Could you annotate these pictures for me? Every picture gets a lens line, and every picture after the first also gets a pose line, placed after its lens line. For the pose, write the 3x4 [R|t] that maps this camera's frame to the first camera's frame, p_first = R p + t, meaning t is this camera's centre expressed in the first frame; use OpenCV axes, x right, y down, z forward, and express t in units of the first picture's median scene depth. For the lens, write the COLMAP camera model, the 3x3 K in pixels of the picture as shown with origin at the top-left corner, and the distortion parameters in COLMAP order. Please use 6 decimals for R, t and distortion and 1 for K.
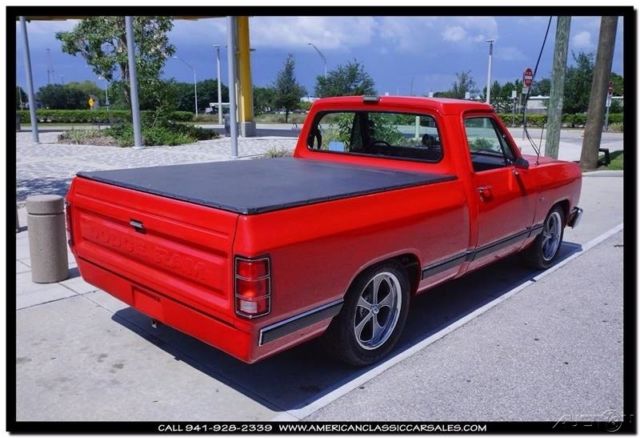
lens RADIAL K [[541.4, 0, 320.0], [0, 541.4, 219.0], [0, 0, 1]] dist [0.000592, 0.002459]
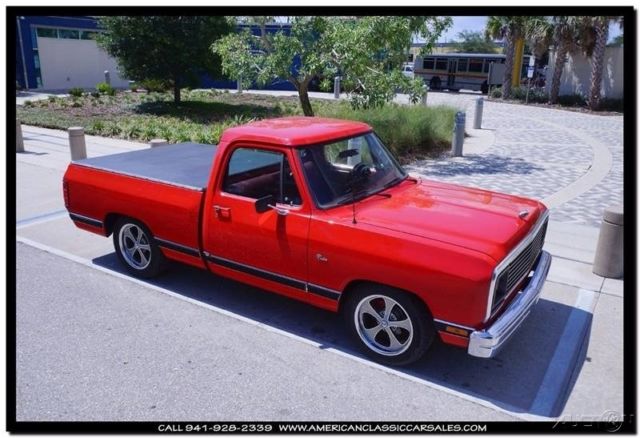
lens RADIAL K [[533.0, 0, 320.0], [0, 533.0, 219.0], [0, 0, 1]] dist [0.009015, 0.001809]
pose [[0.168909, 0.278048, -0.945600, 0.419111], [-0.224483, 0.945023, 0.237780, -0.103683], [0.959728, 0.172108, 0.222040, 0.282070]]
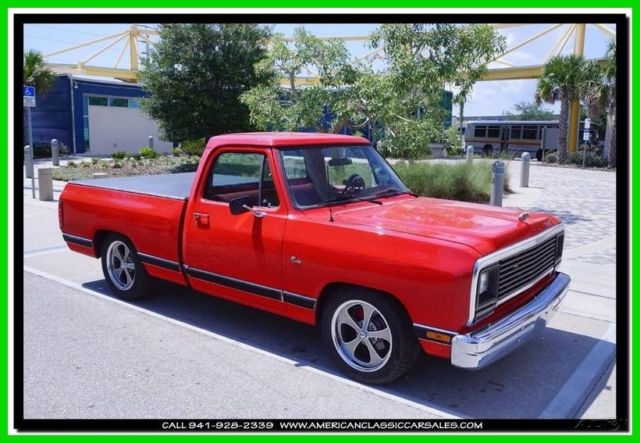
lens RADIAL K [[559.5, 0, 320.0], [0, 559.5, 221.5], [0, 0, 1]] dist [-0.008106, 0.005897]
pose [[0.074944, 0.145322, -0.986542, 0.422617], [-0.222665, 0.966784, 0.125497, -0.070205], [0.972010, 0.210263, 0.104813, 0.330573]]
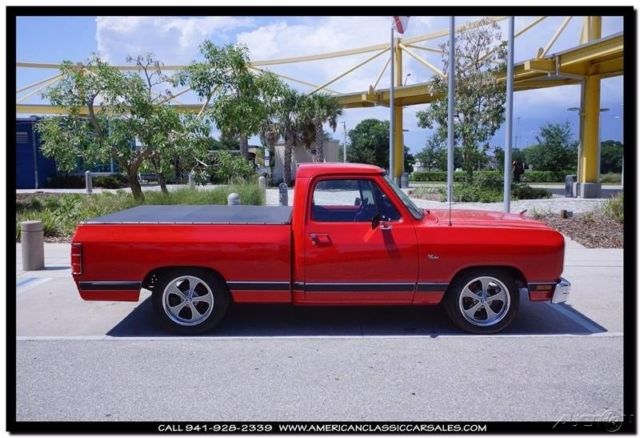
lens RADIAL K [[507.9, 0, 320.0], [0, 507.9, 219.0], [0, 0, 1]] dist [0.004651, 0.000206]
pose [[0.681062, 0.065452, -0.729295, 0.341636], [-0.140674, 0.989139, -0.042598, -0.012932], [0.718586, 0.131604, 0.682872, 0.059102]]
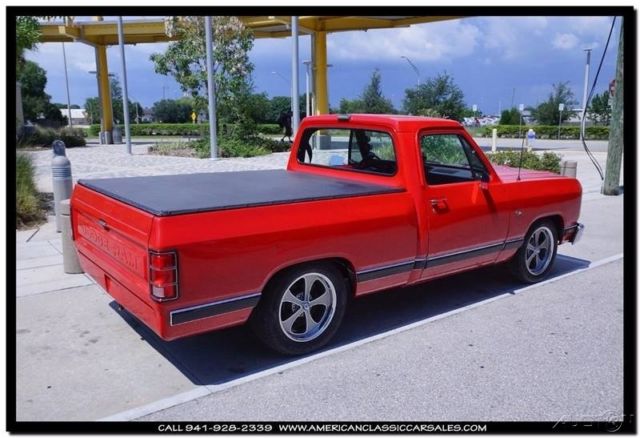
lens RADIAL K [[541.4, 0, 320.0], [0, 541.4, 219.0], [0, 0, 1]] dist [0.000592, 0.002459]
pose [[0.984024, 0.027669, -0.175875, 0.078155], [-0.031568, 0.999313, -0.019407, 0.001958], [0.175217, 0.024649, 0.984221, -0.024464]]
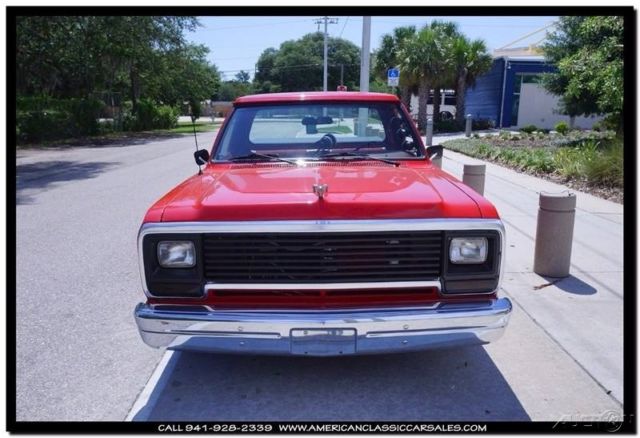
lens RADIAL K [[489.7, 0, 320.0], [0, 489.7, 219.0], [0, 0, 1]] dist [-0.002594, -0.000982]
pose [[-0.732444, 0.141589, -0.665942, 0.273794], [-0.145987, 0.922723, 0.356750, -0.117451], [0.664992, 0.358518, -0.655173, 0.582914]]
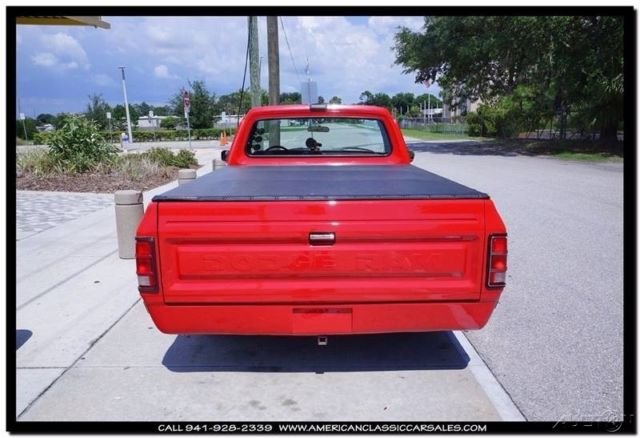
lens RADIAL K [[452.3, 0, 320.0], [0, 452.3, 219.0], [0, 0, 1]] dist [-0.004213, -0.000509]
pose [[0.728938, -0.161847, 0.665172, -0.185830], [0.162239, 0.984813, 0.061829, -0.014644], [-0.665077, 0.062848, 0.744126, 0.095444]]
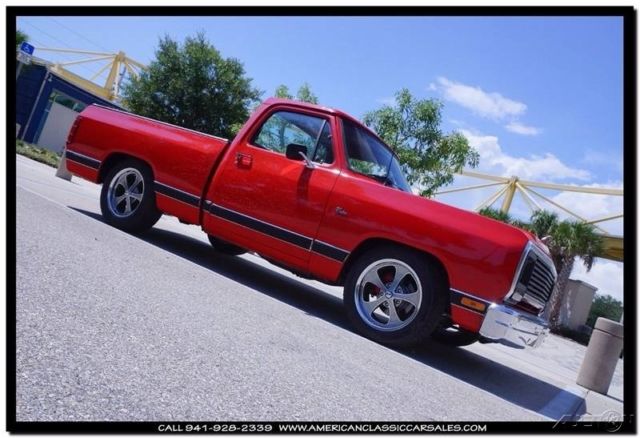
lens RADIAL K [[541.4, 0, 320.0], [0, 541.4, 219.0], [0, 0, 1]] dist [0.000592, 0.002459]
pose [[0.211253, 0.013493, -0.977338, 0.418796], [-0.514836, 0.851492, -0.099527, 0.024537], [0.830853, 0.524194, 0.186826, 0.292799]]
